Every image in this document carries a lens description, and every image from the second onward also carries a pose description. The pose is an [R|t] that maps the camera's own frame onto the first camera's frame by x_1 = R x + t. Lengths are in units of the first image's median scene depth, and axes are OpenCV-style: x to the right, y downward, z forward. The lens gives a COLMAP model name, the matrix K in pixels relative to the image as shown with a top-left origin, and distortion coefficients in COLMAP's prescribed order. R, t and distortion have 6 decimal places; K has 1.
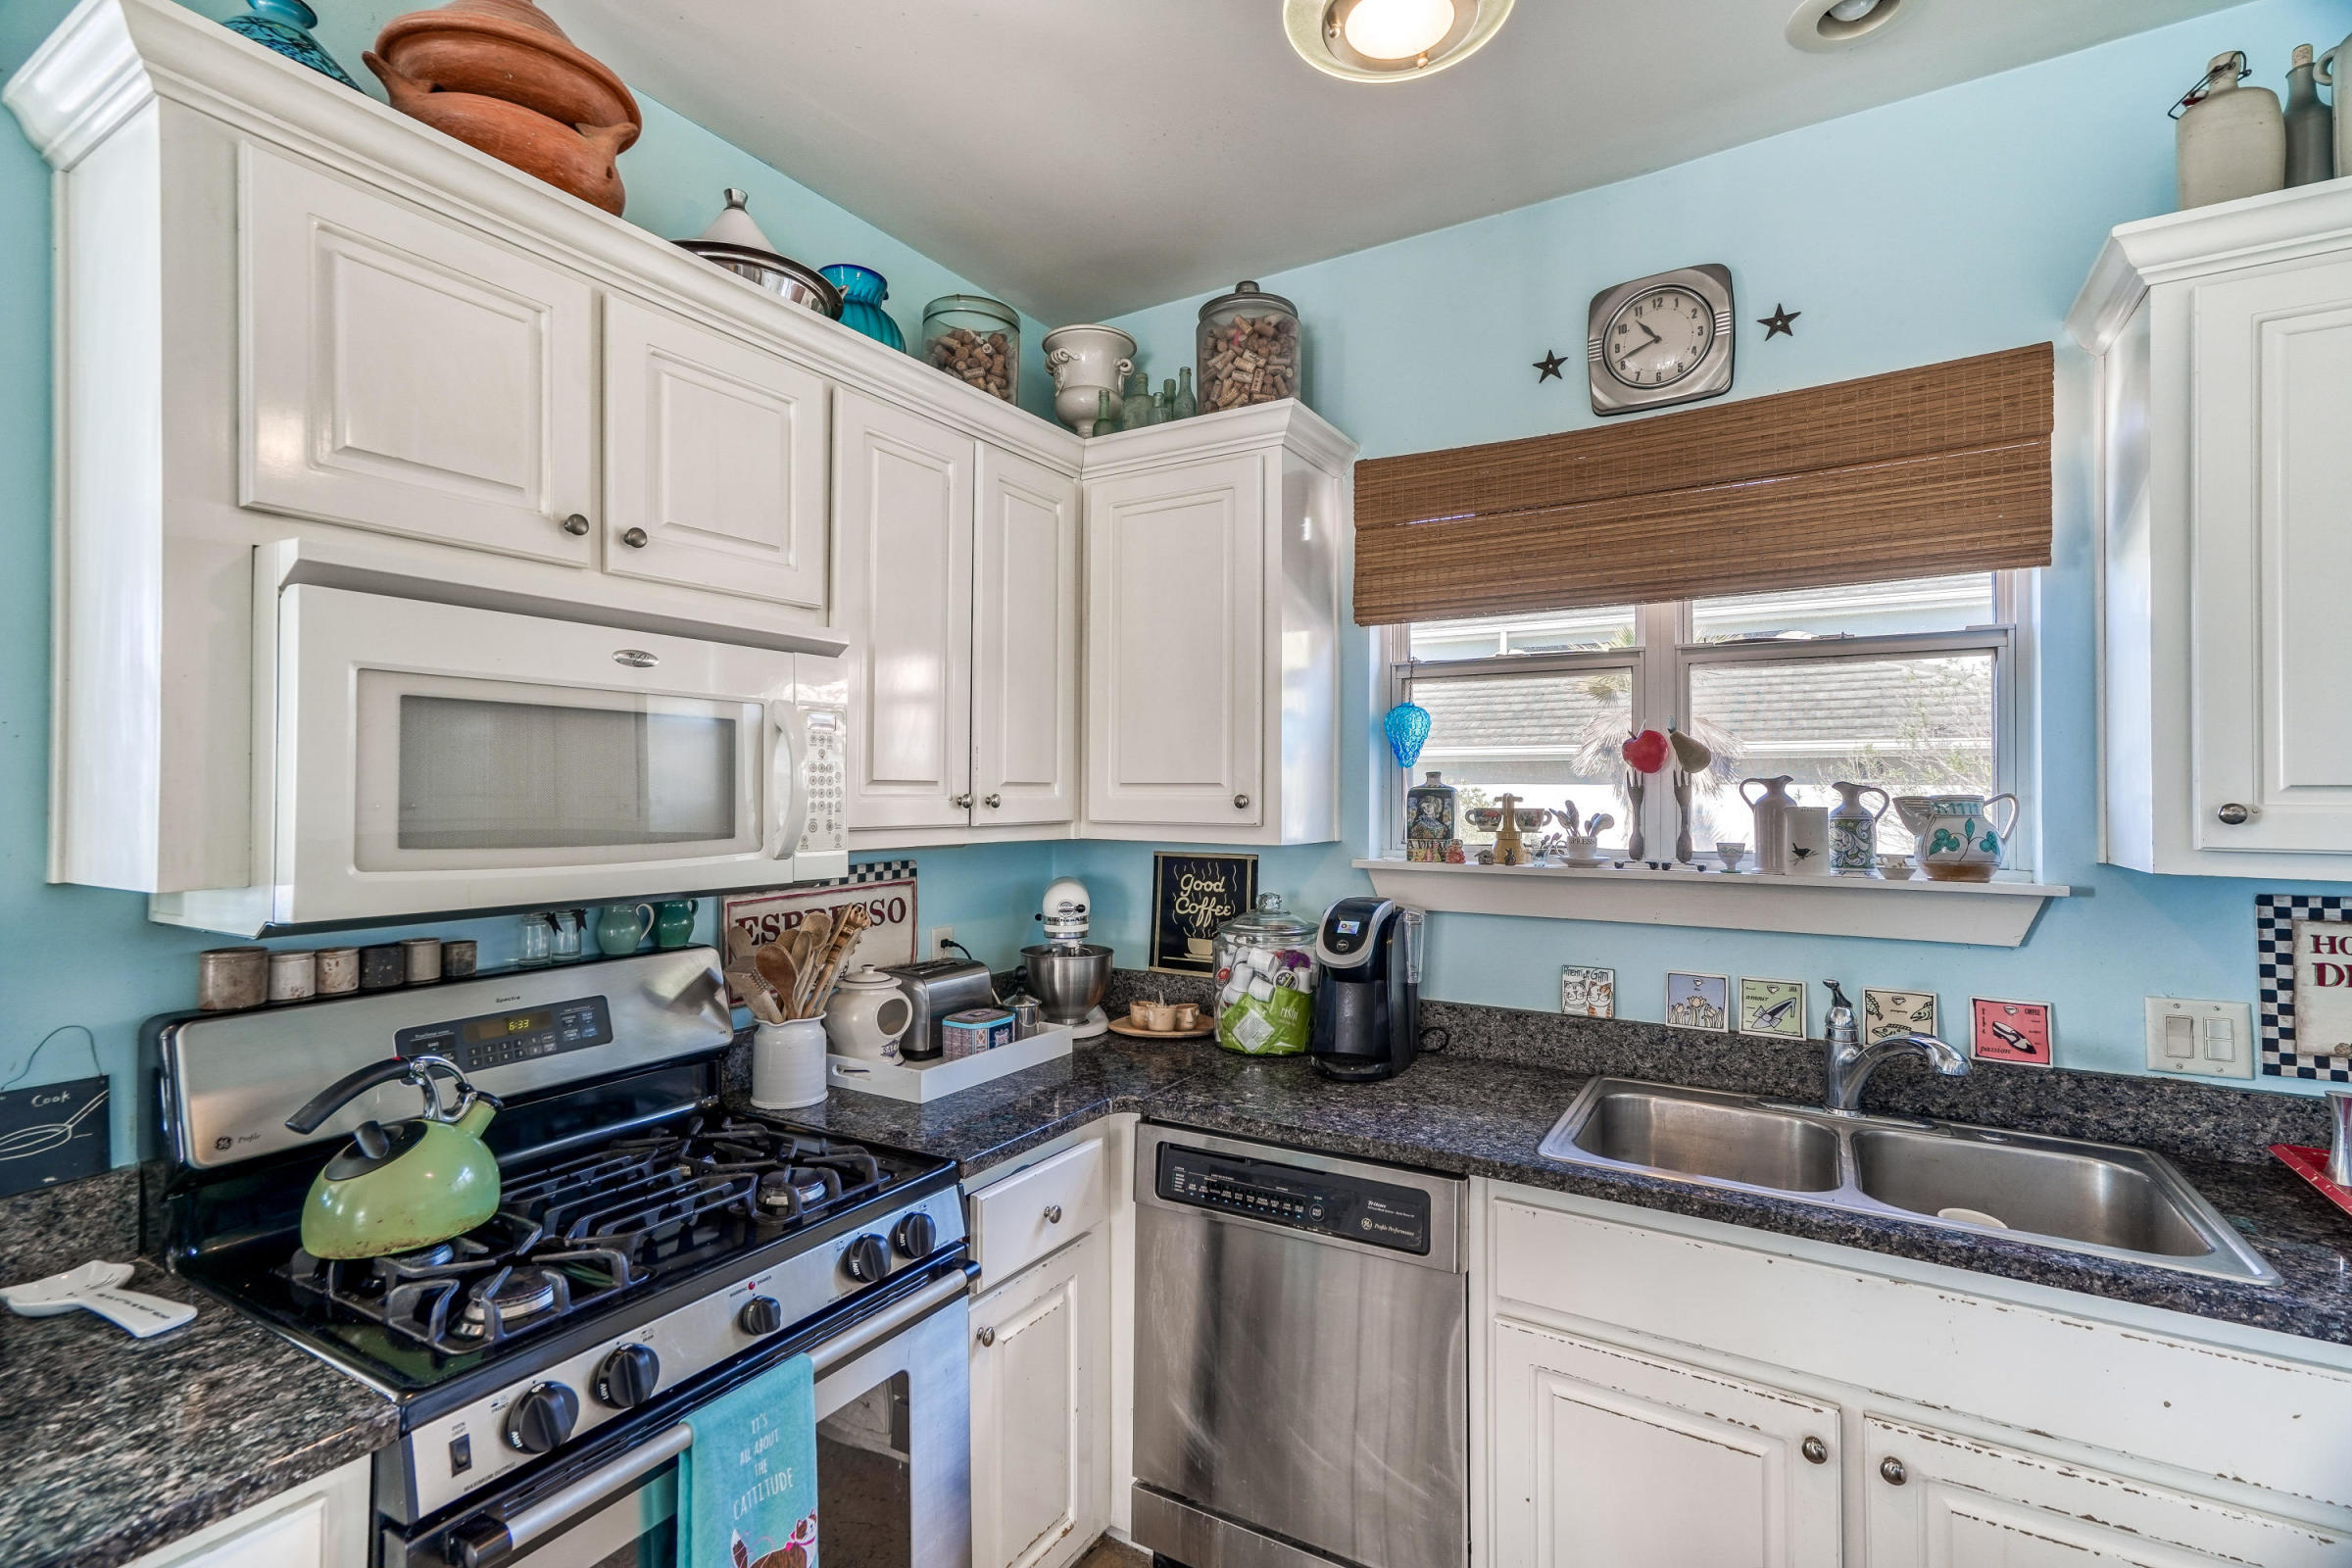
lens RADIAL K [[1093.1, 0, 1168.3], [0, 1093.1, 776.6], [0, 0, 1]] dist [-0.009694, 0.013695]
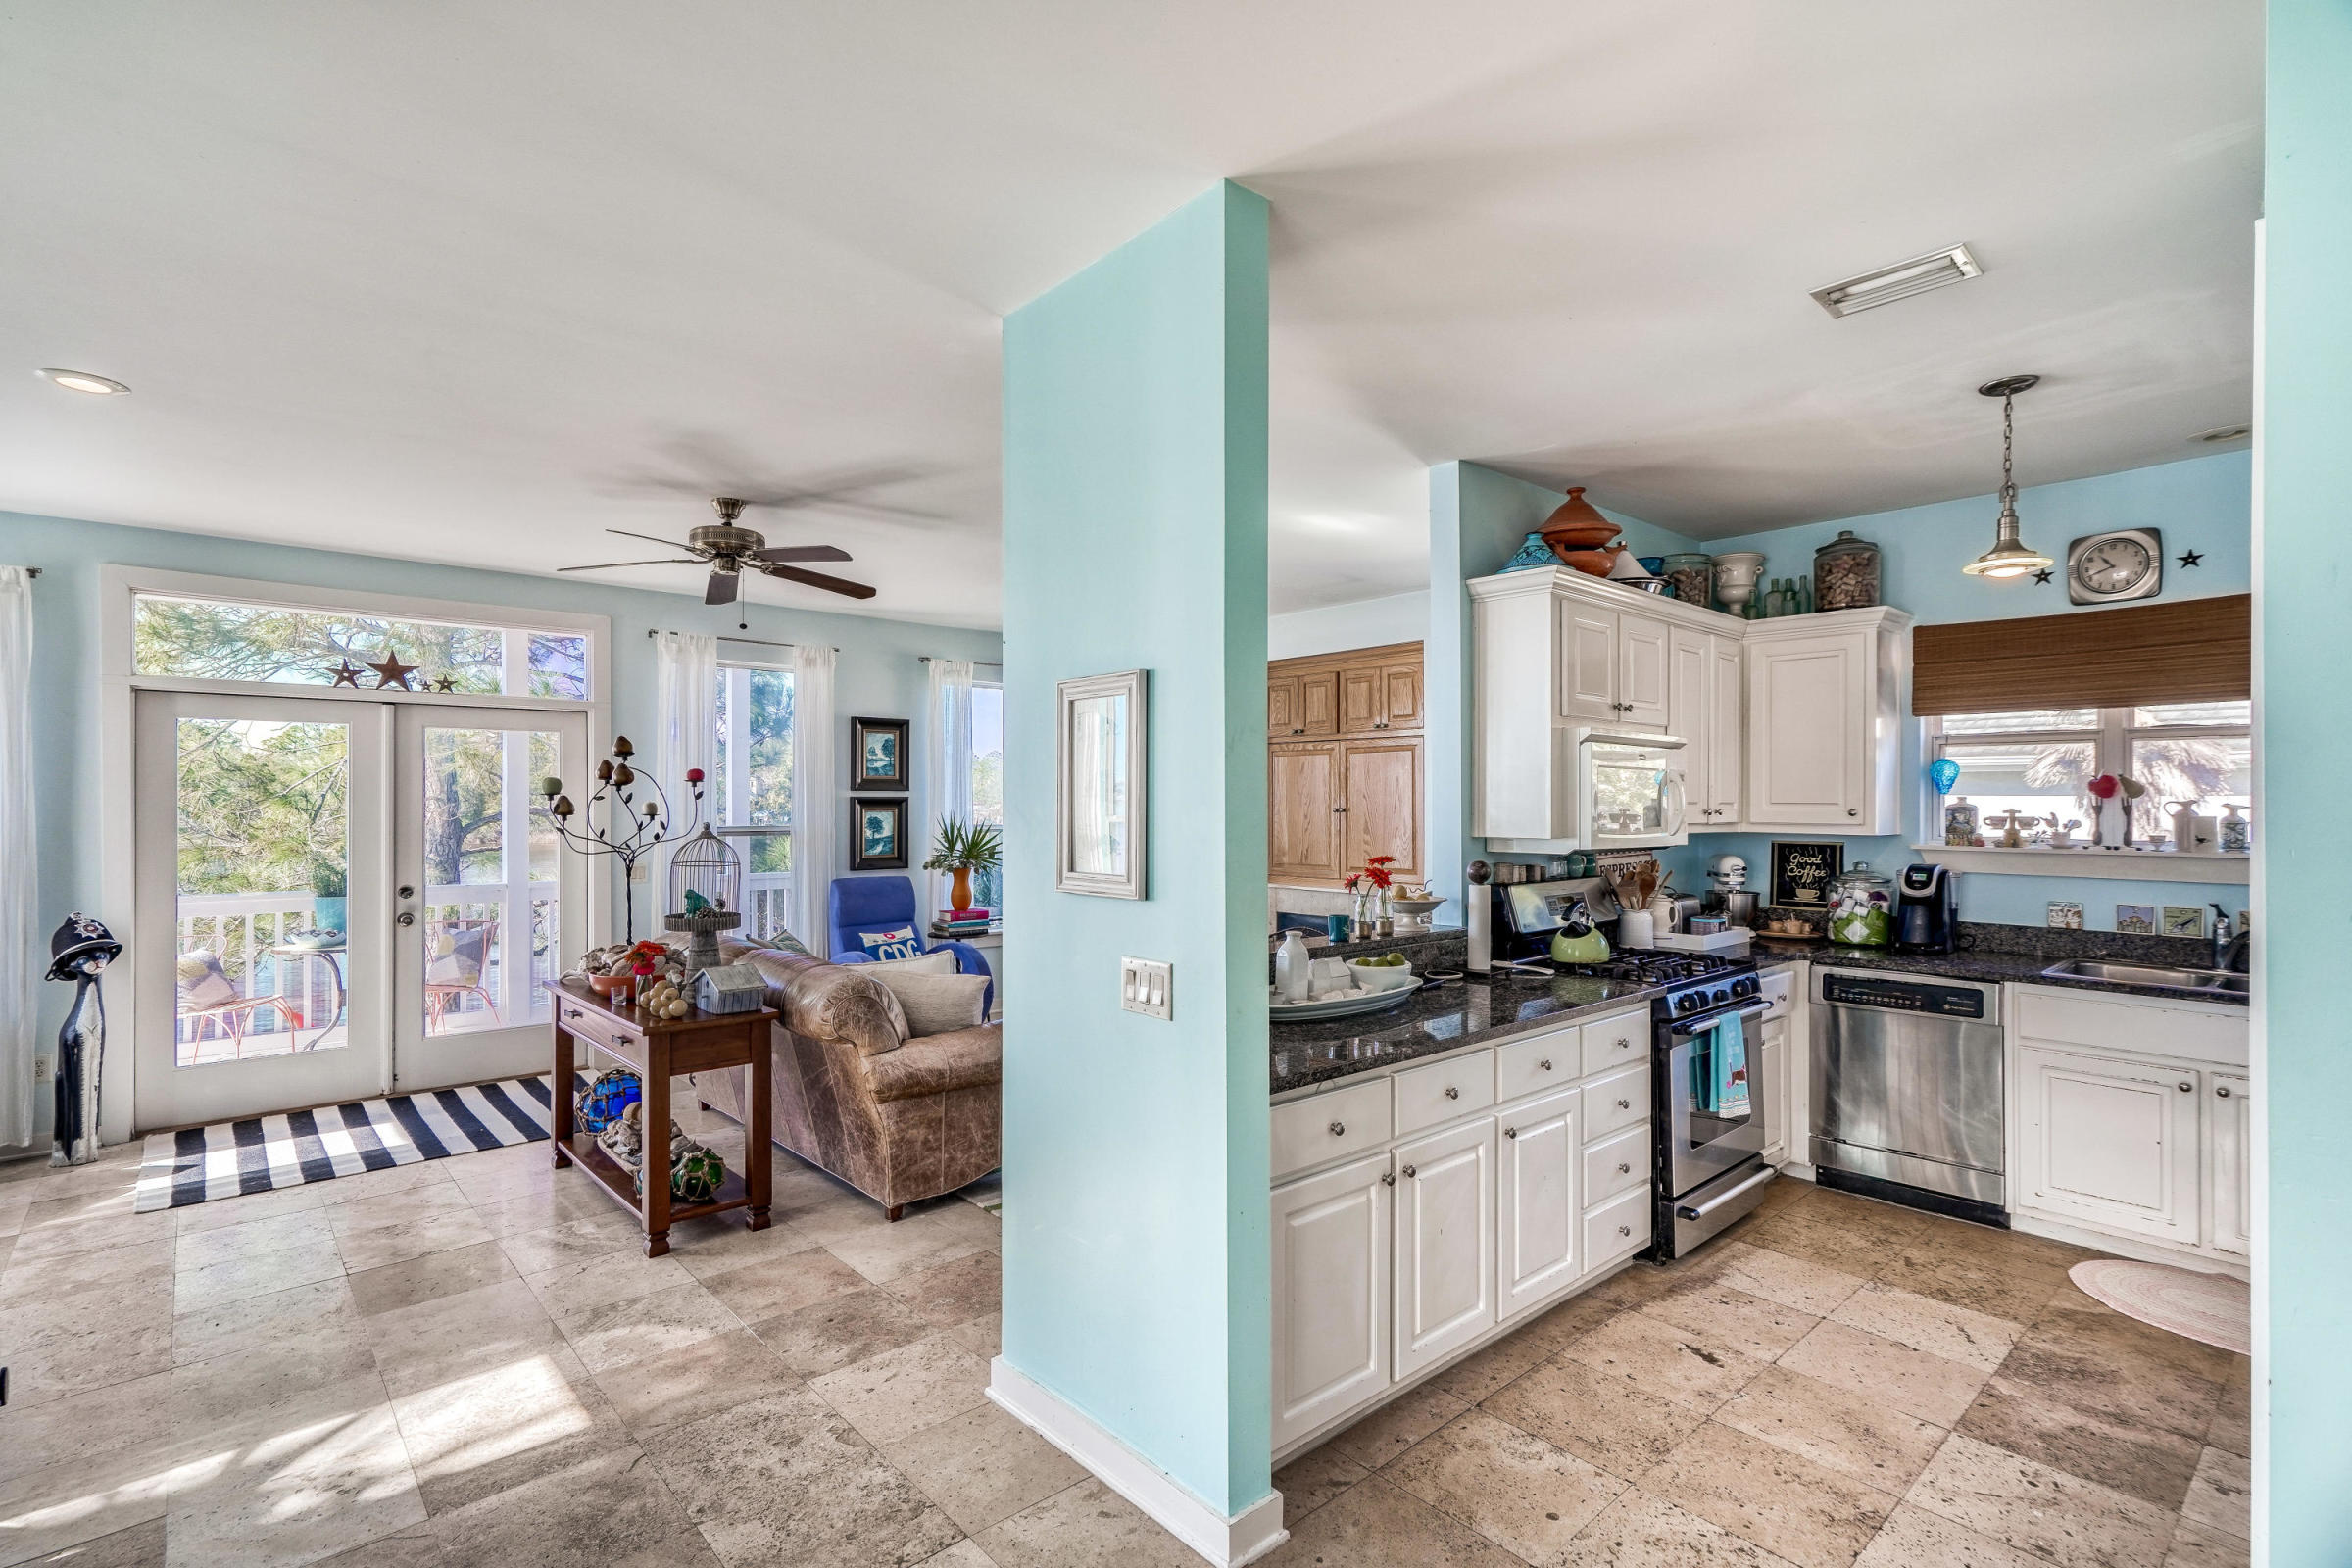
lens RADIAL K [[1139.9, 0, 1177.0], [0, 1139.9, 798.9], [0, 0, 1]] dist [0.016763, 0.001252]
pose [[0.962724, 0.000465, -0.270485, -0.571084], [0.002260, 0.999950, 0.009763, -0.025650], [0.270476, -0.010011, 0.962675, -1.366970]]
